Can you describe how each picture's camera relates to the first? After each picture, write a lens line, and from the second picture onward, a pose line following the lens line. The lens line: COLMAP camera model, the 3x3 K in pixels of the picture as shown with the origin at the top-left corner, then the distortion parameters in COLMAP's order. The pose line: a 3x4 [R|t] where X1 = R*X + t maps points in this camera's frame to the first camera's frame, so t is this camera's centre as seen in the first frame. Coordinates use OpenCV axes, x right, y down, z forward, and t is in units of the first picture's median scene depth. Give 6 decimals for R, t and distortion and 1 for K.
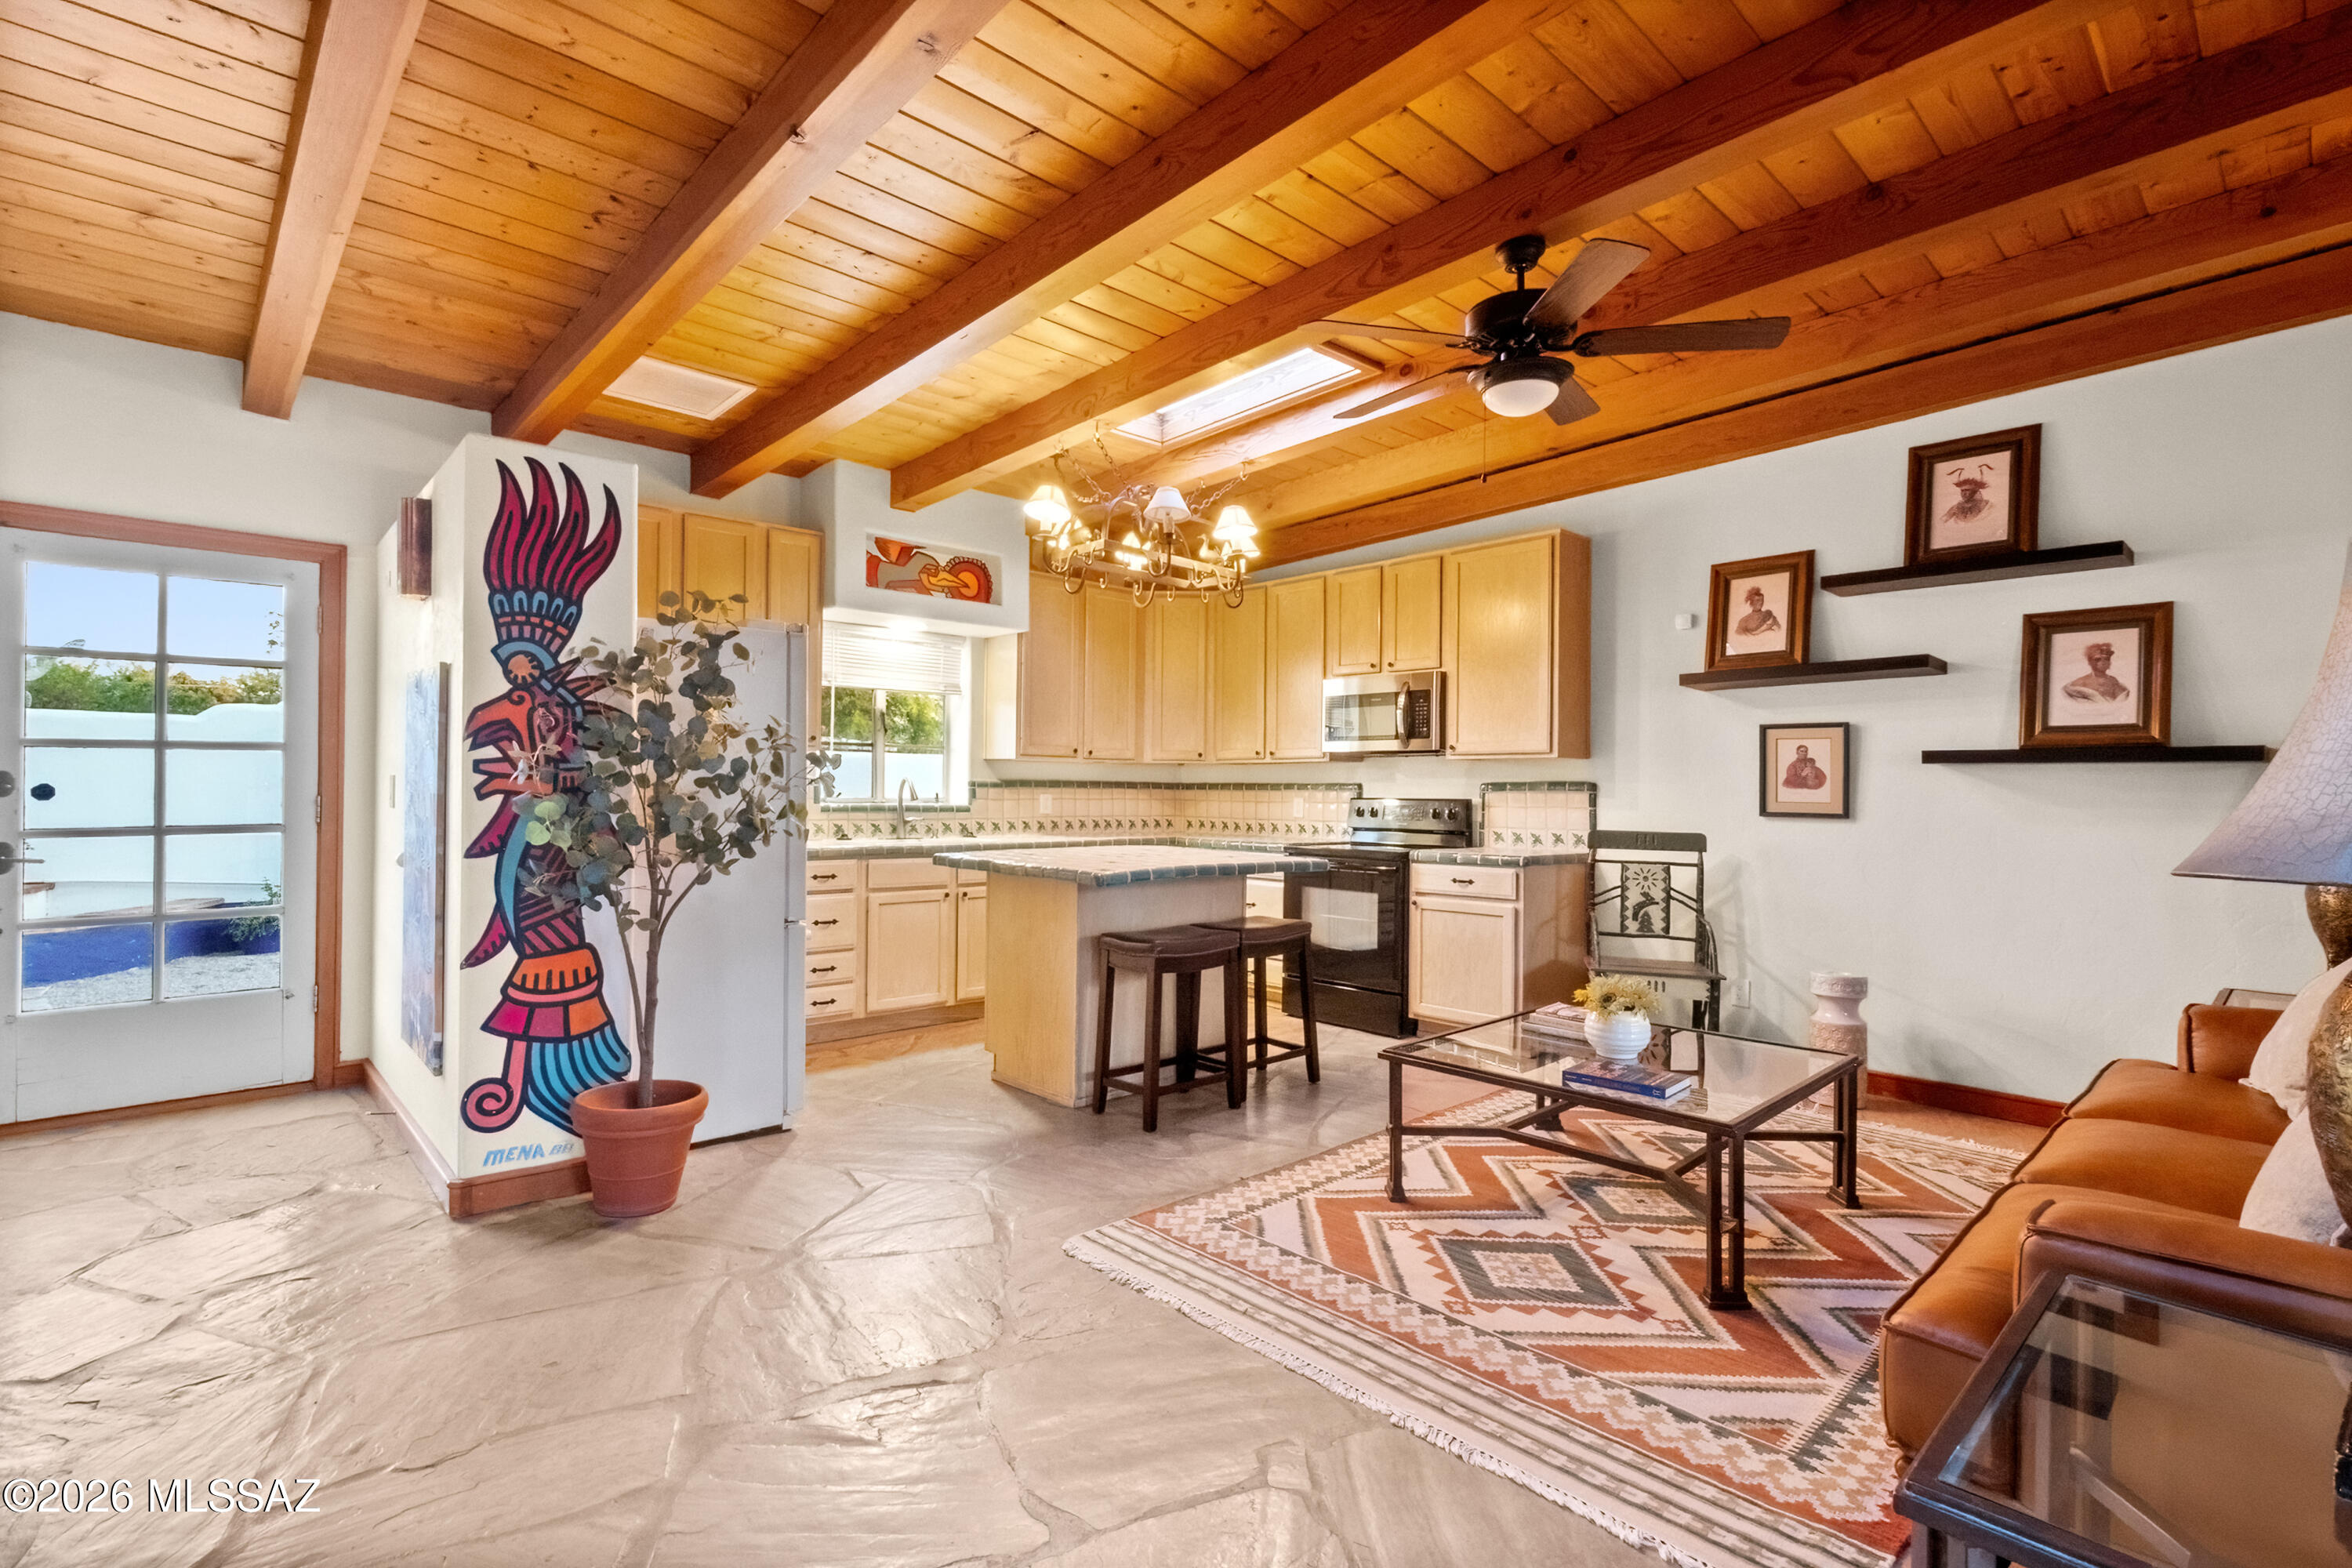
lens RADIAL K [[1039.4, 0, 1176.0], [0, 1039.4, 784.0], [0, 0, 1]] dist [0.002201, -0.000519]
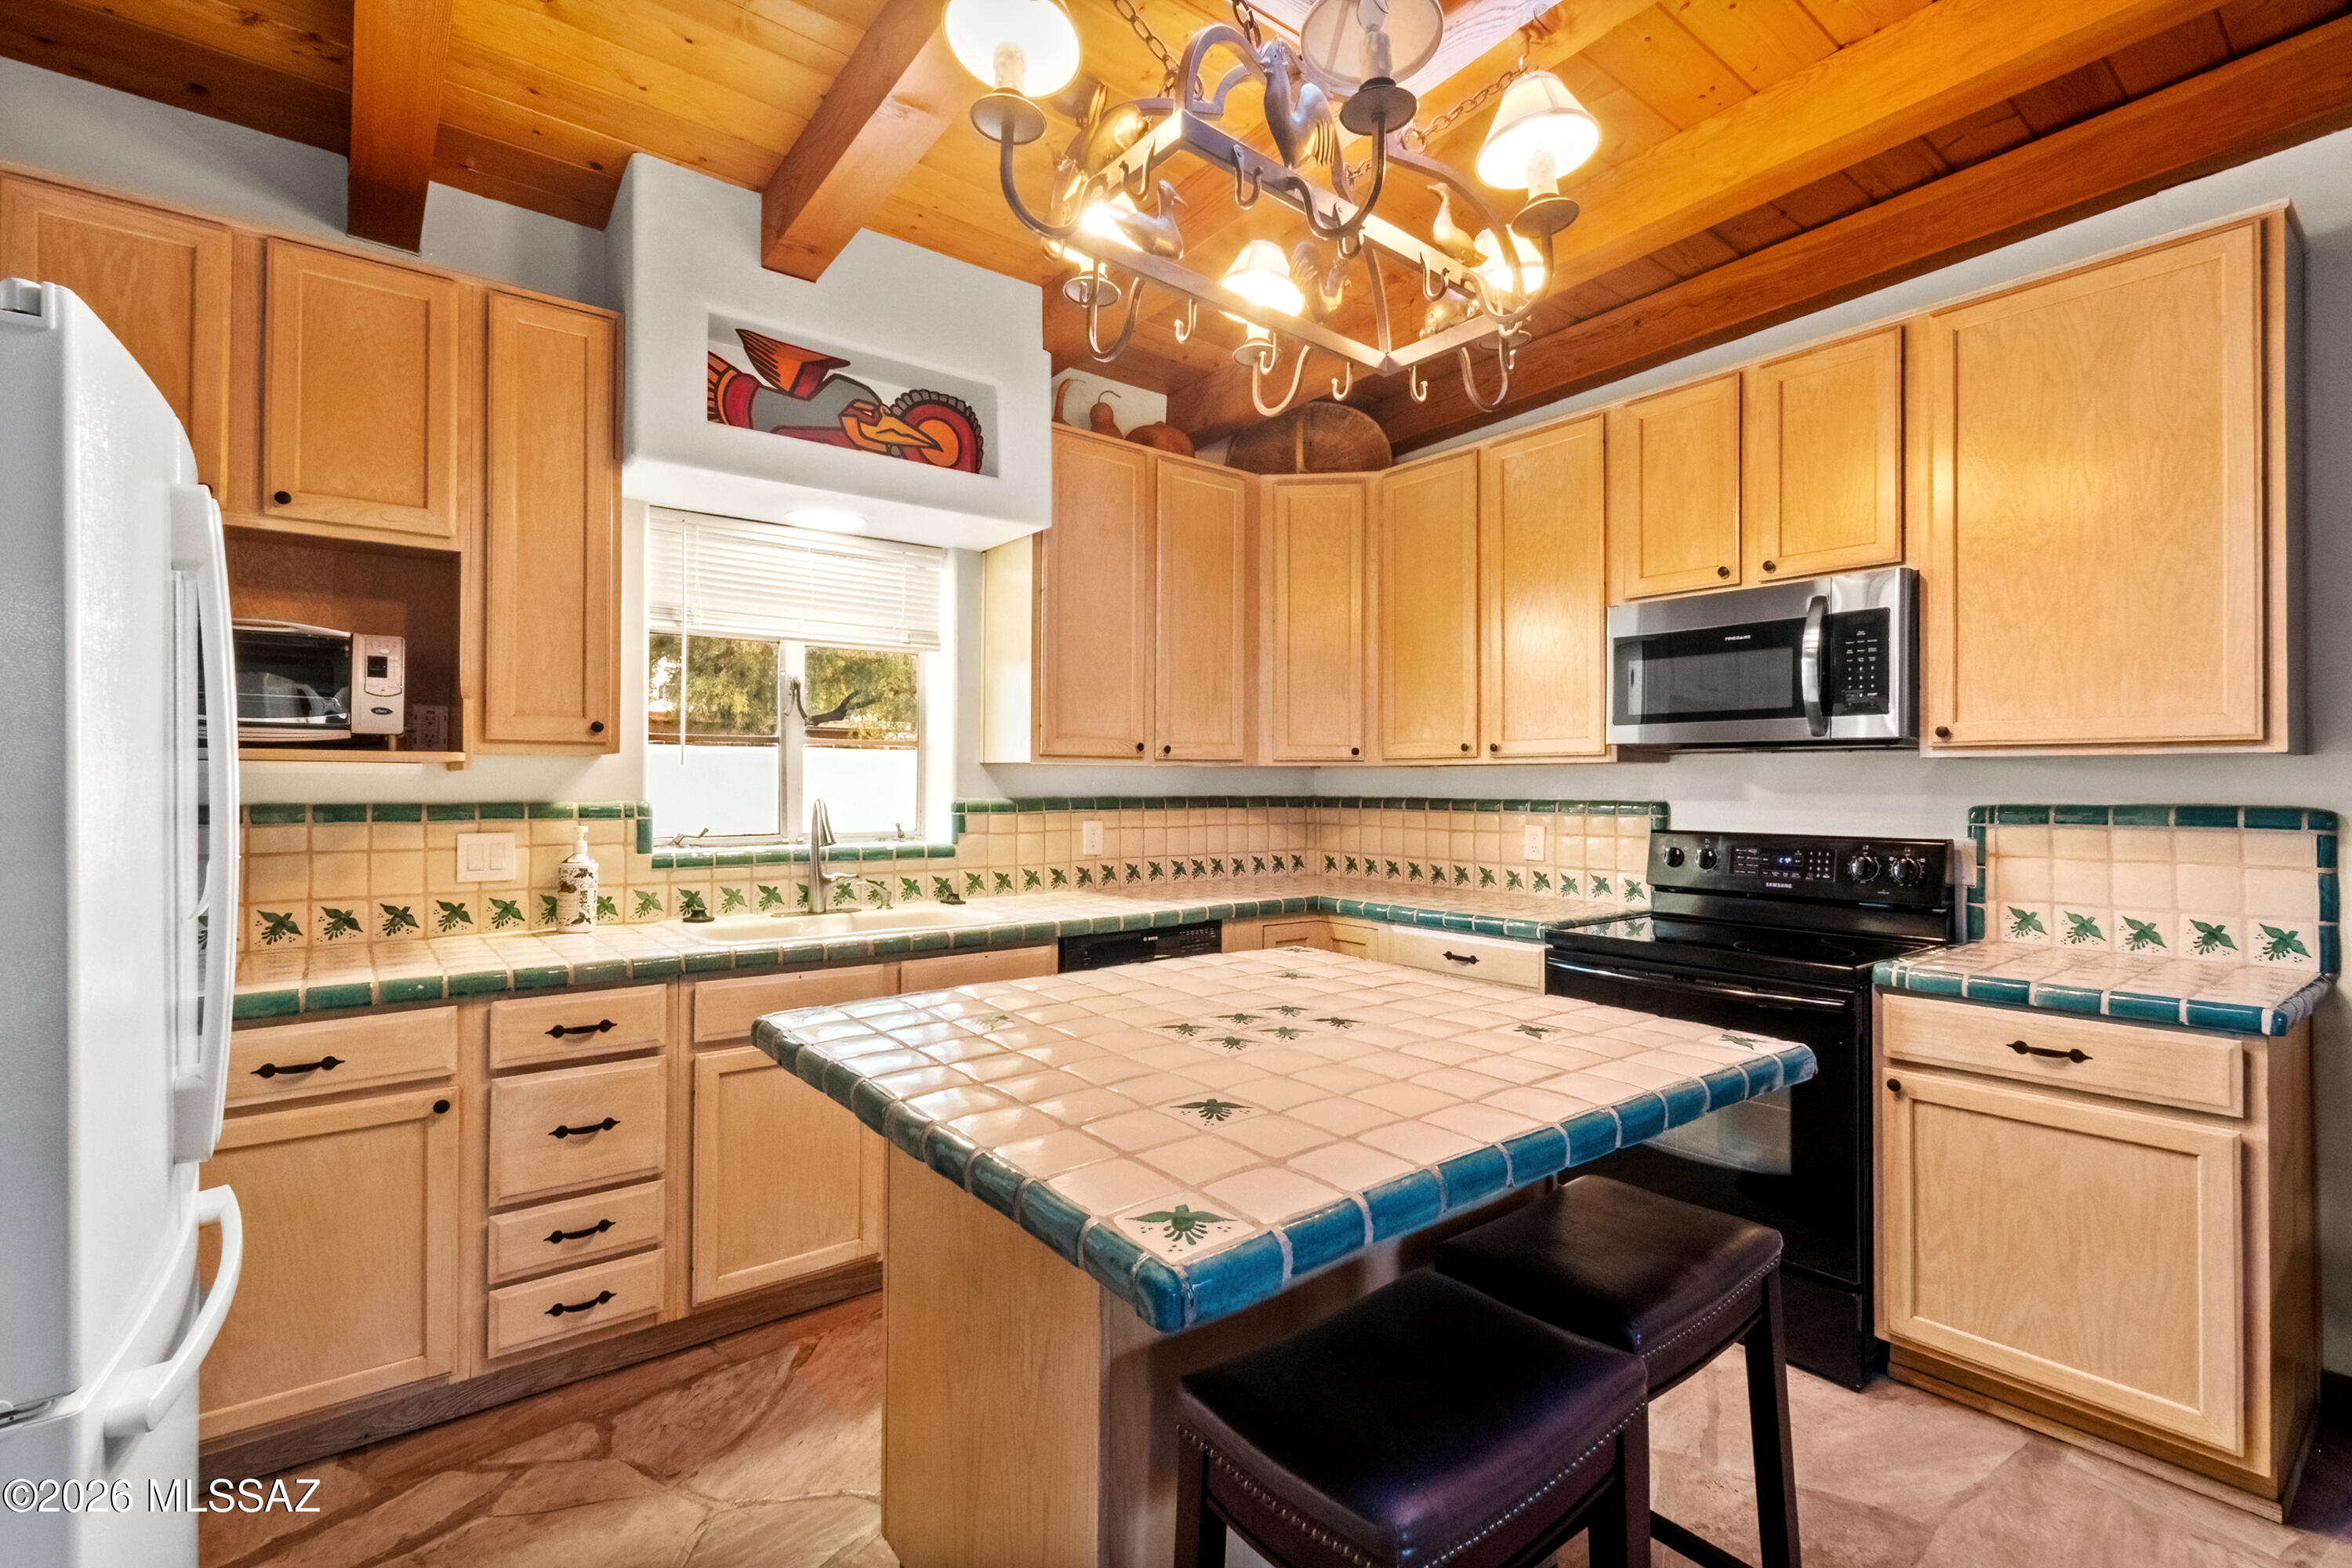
lens RADIAL K [[1039.4, 0, 1176.0], [0, 1039.4, 784.0], [0, 0, 1]] dist [0.002201, -0.000519]
pose [[0.996193, -0.006714, -0.086917, -0.030915], [0.007211, 0.999959, 0.005414, -0.015960], [0.086878, -0.006020, 0.996201, 0.476893]]
